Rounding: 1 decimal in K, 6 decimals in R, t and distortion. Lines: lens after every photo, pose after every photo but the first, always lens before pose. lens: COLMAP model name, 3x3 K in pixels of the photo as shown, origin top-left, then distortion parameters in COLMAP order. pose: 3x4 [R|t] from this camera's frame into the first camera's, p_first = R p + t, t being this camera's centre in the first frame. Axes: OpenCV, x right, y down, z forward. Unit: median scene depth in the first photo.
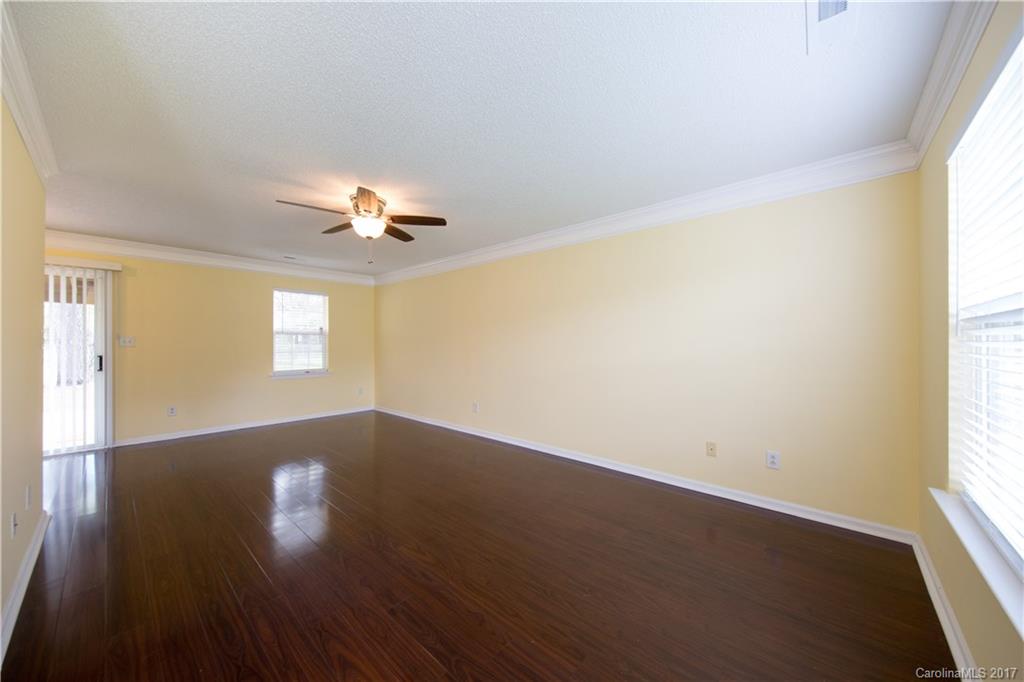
lens RADIAL K [[362.4, 0, 514.3], [0, 362.4, 343.4], [0, 0, 1]] dist [-0.001340, -0.000084]
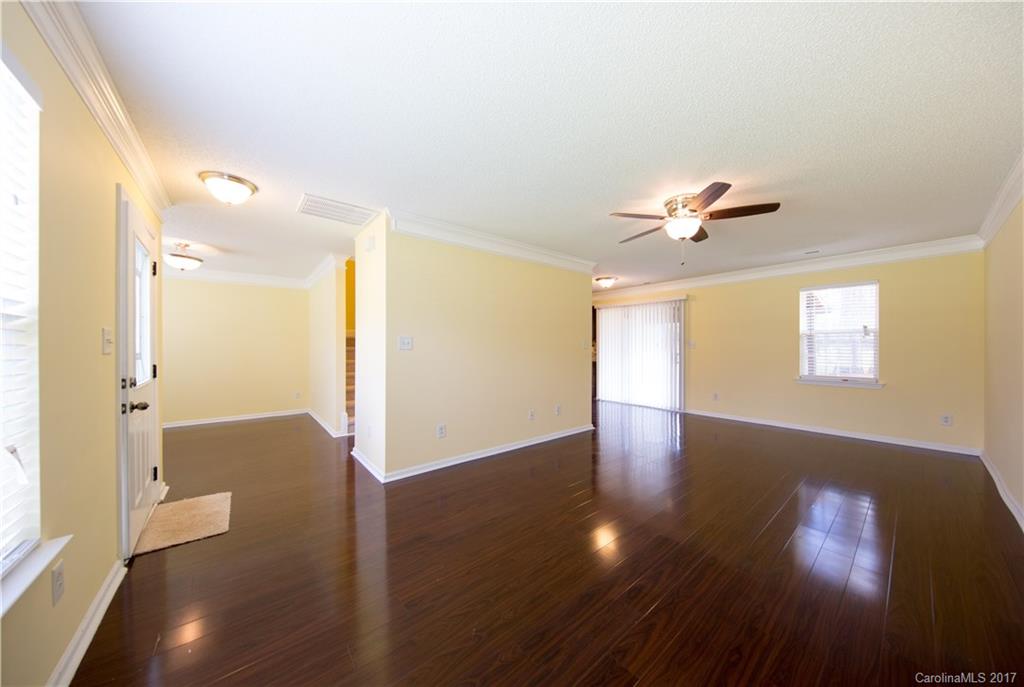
lens RADIAL K [[319.7, 0, 510.6], [0, 319.7, 346.2], [0, 0, 1]] dist [0.000221, -0.000003]
pose [[-0.161325, -0.001391, -0.986900, 0.292335], [0.000827, 0.999998, -0.001545, 0.001360], [0.986901, -0.001066, -0.161323, 0.380060]]
